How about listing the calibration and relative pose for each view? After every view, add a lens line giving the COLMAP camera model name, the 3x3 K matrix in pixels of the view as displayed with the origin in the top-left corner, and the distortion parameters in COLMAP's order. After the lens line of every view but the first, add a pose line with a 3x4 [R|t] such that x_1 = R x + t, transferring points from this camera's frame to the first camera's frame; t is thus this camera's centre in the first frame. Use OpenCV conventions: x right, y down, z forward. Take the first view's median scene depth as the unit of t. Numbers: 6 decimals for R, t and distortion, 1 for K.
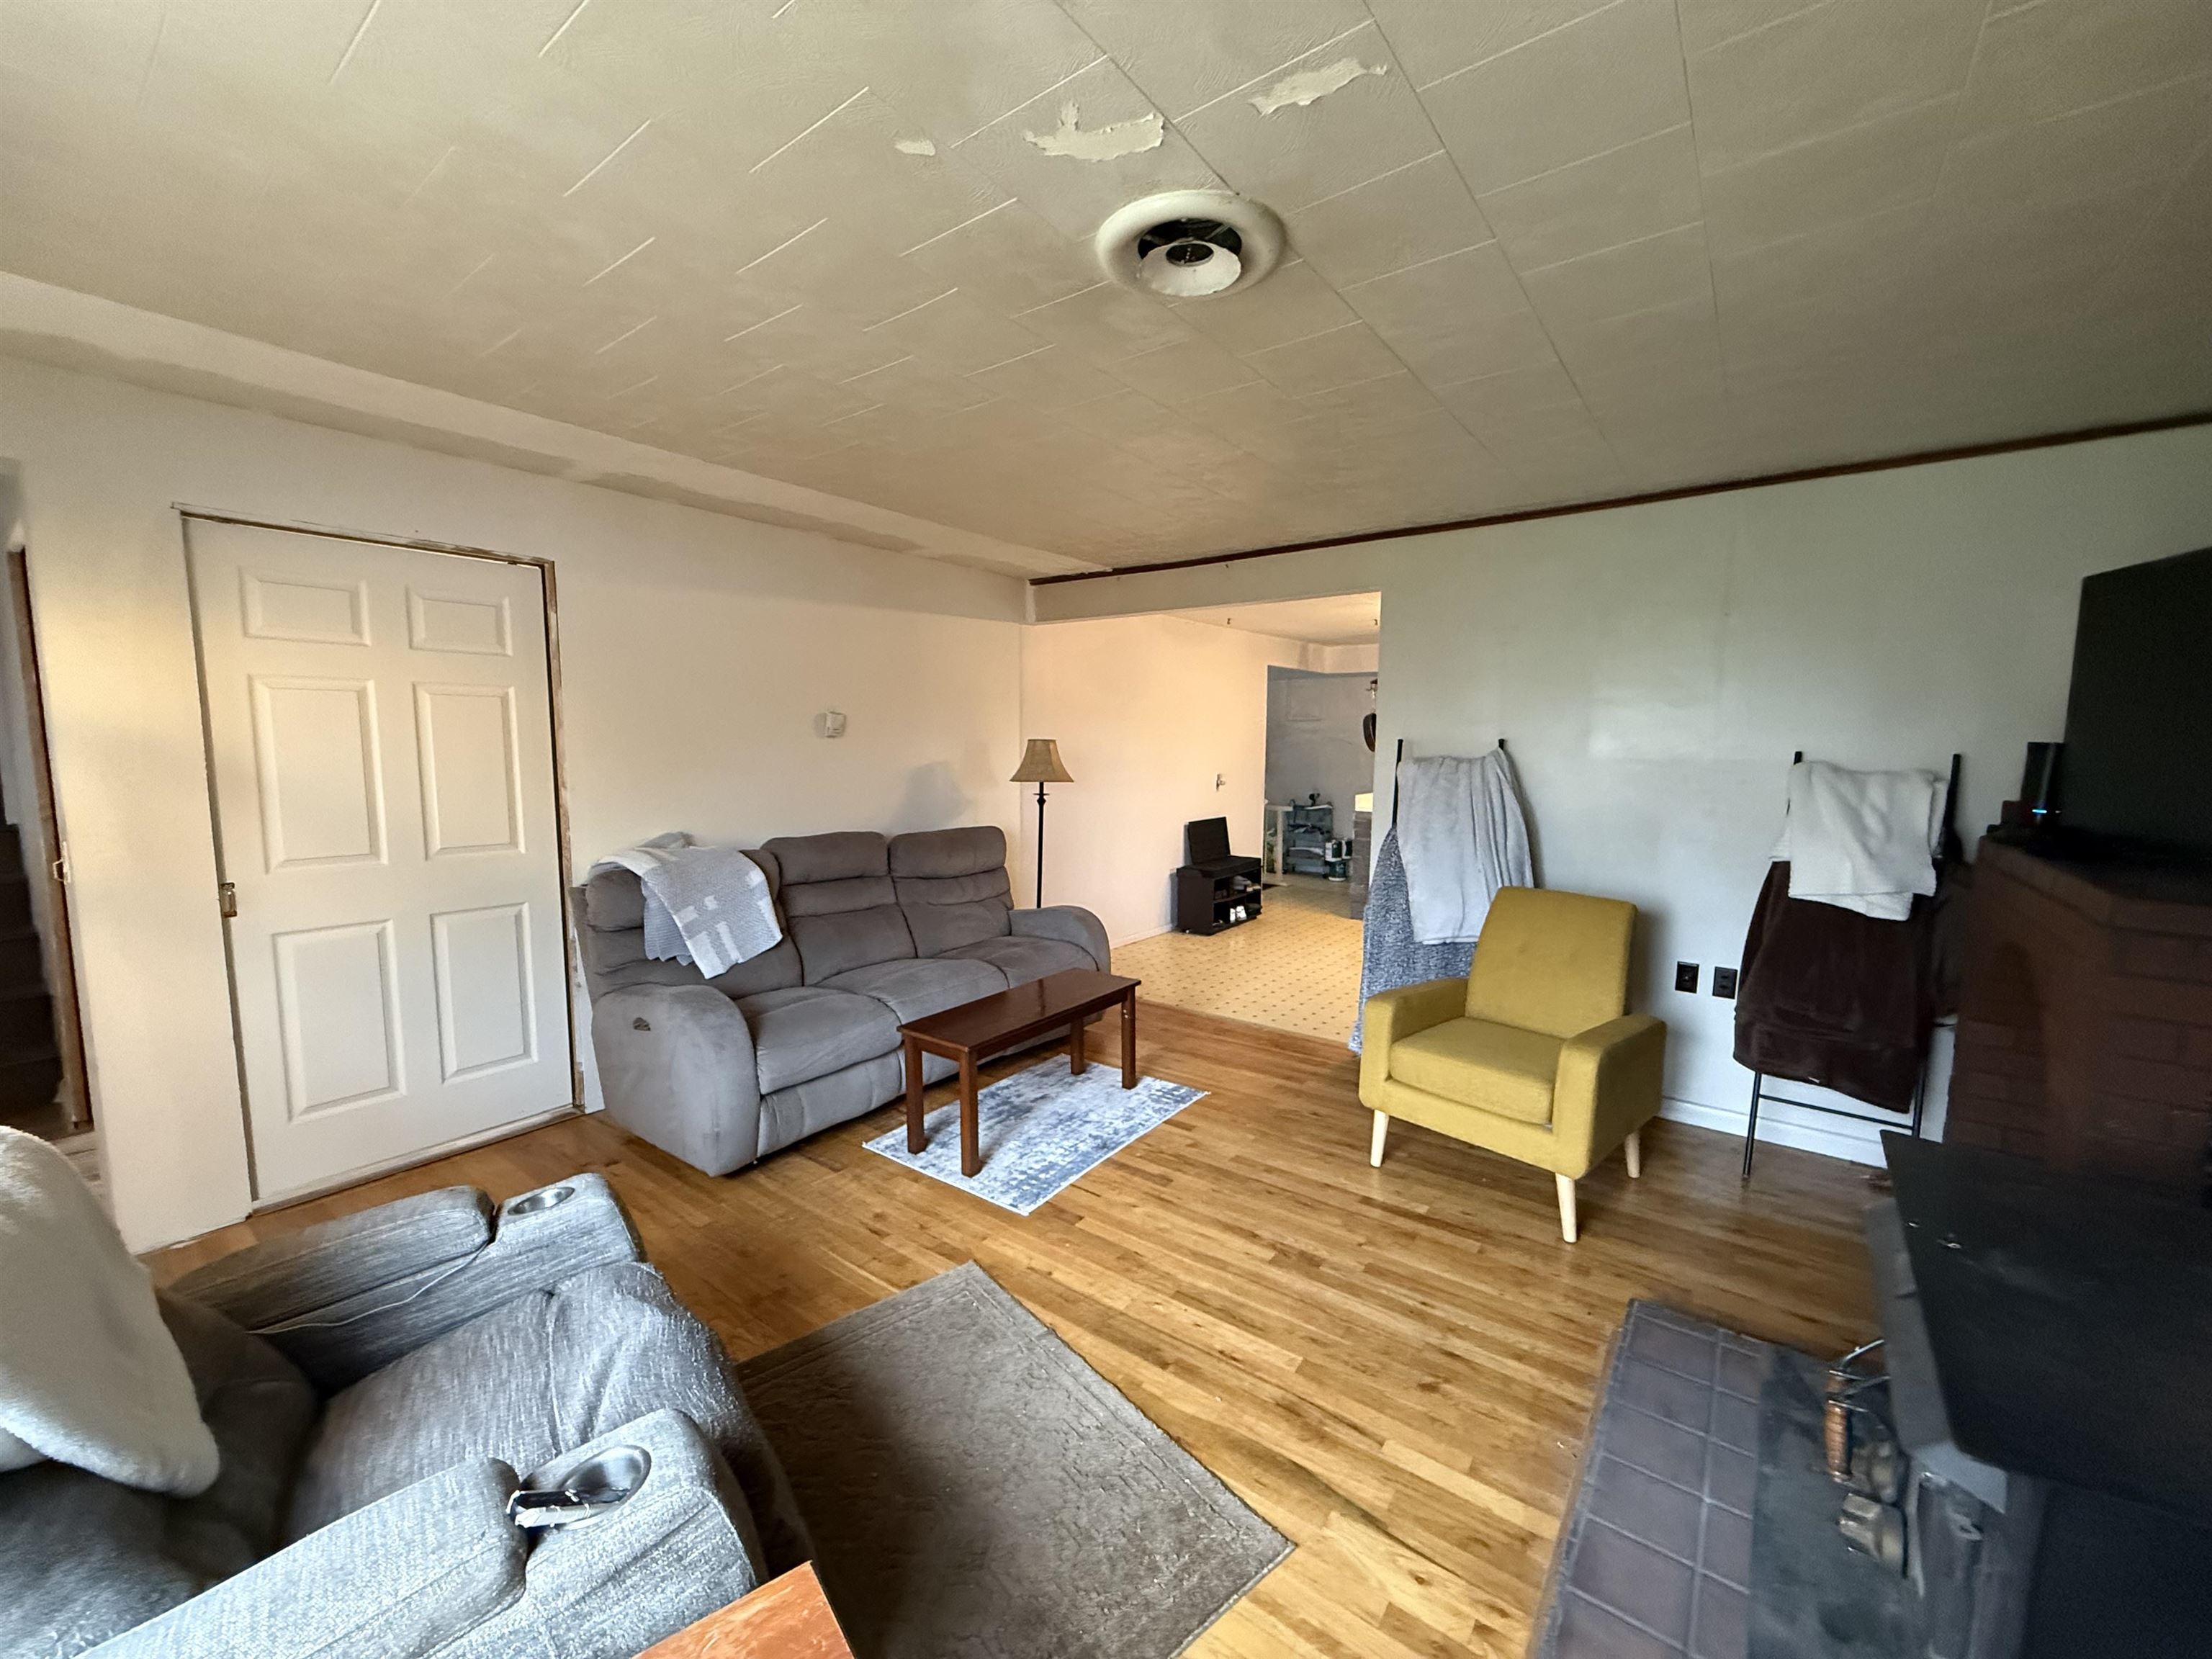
lens RADIAL K [[881.4, 0, 1106.0], [0, 881.4, 829.5], [0, 0, 1]] dist [0.000962, 0.000160]
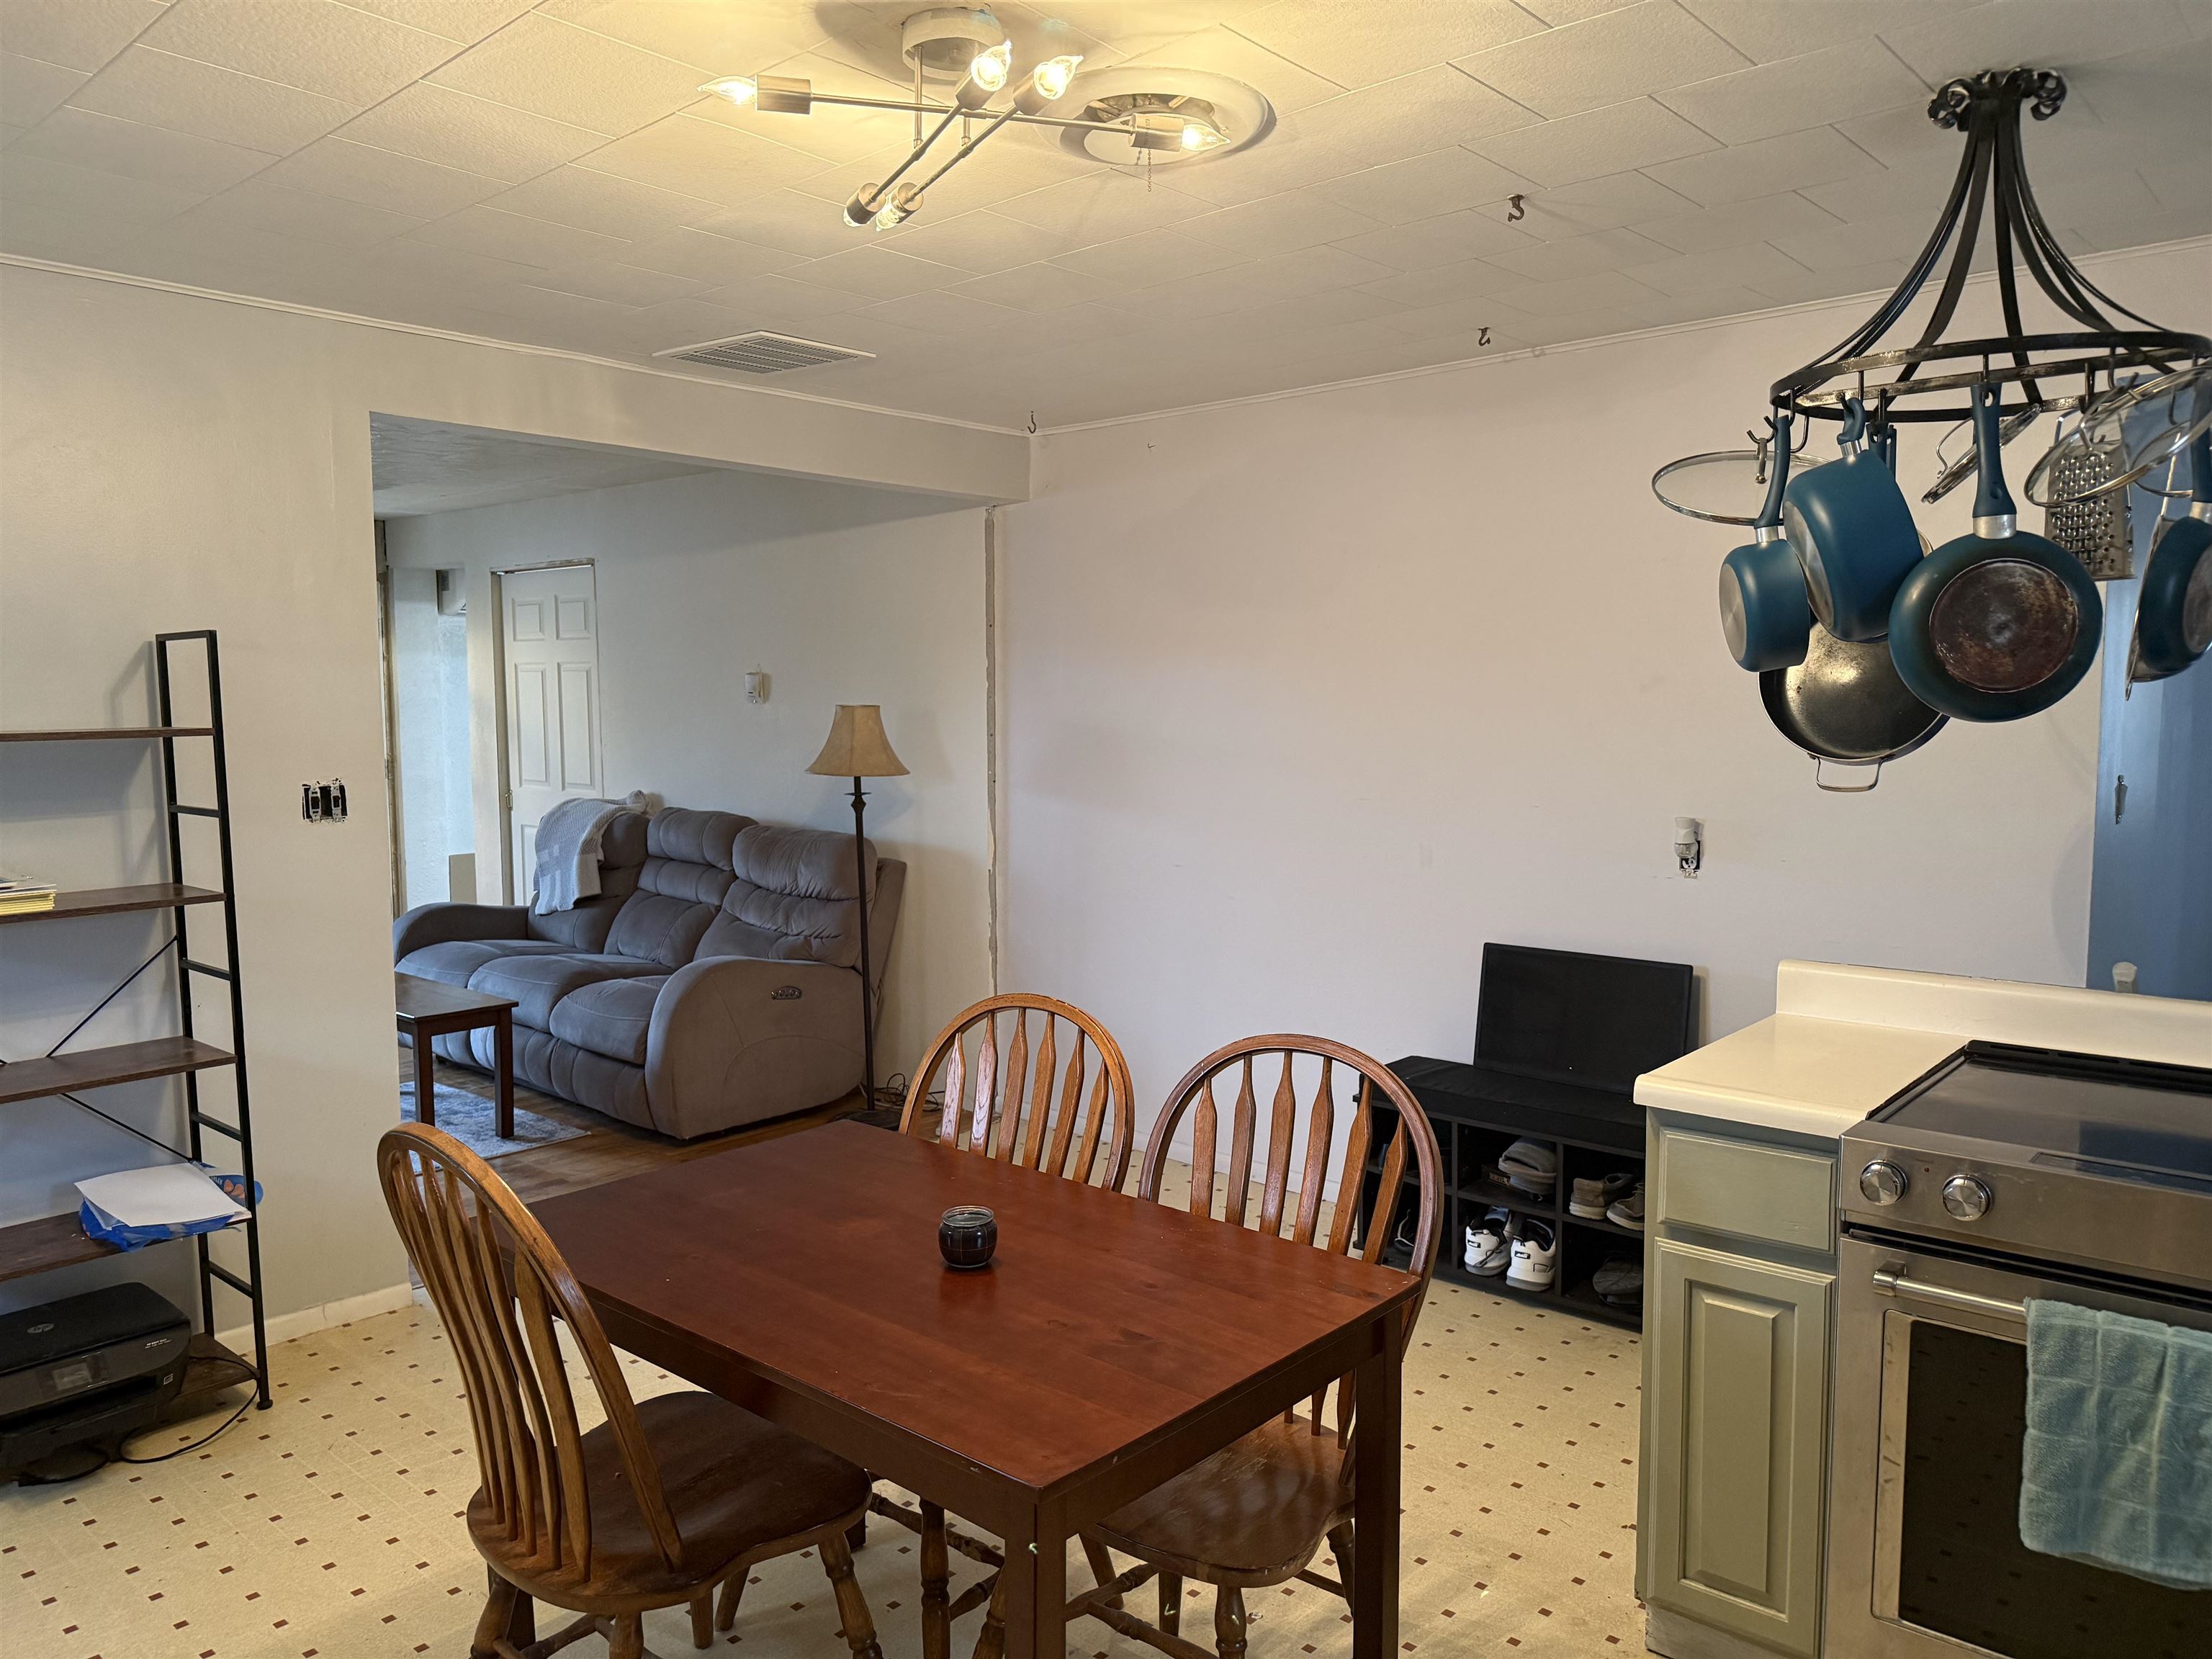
lens RADIAL K [[1535.3, 0, 1106.0], [0, 1535.3, 829.5], [0, 0, 1]] dist [0.188885, -0.000024]
pose [[-0.079844, 0.087785, -0.992934, 1.023541], [-0.099858, 0.990399, 0.095590, -0.140015], [0.991793, 0.106785, -0.070312, 1.266842]]
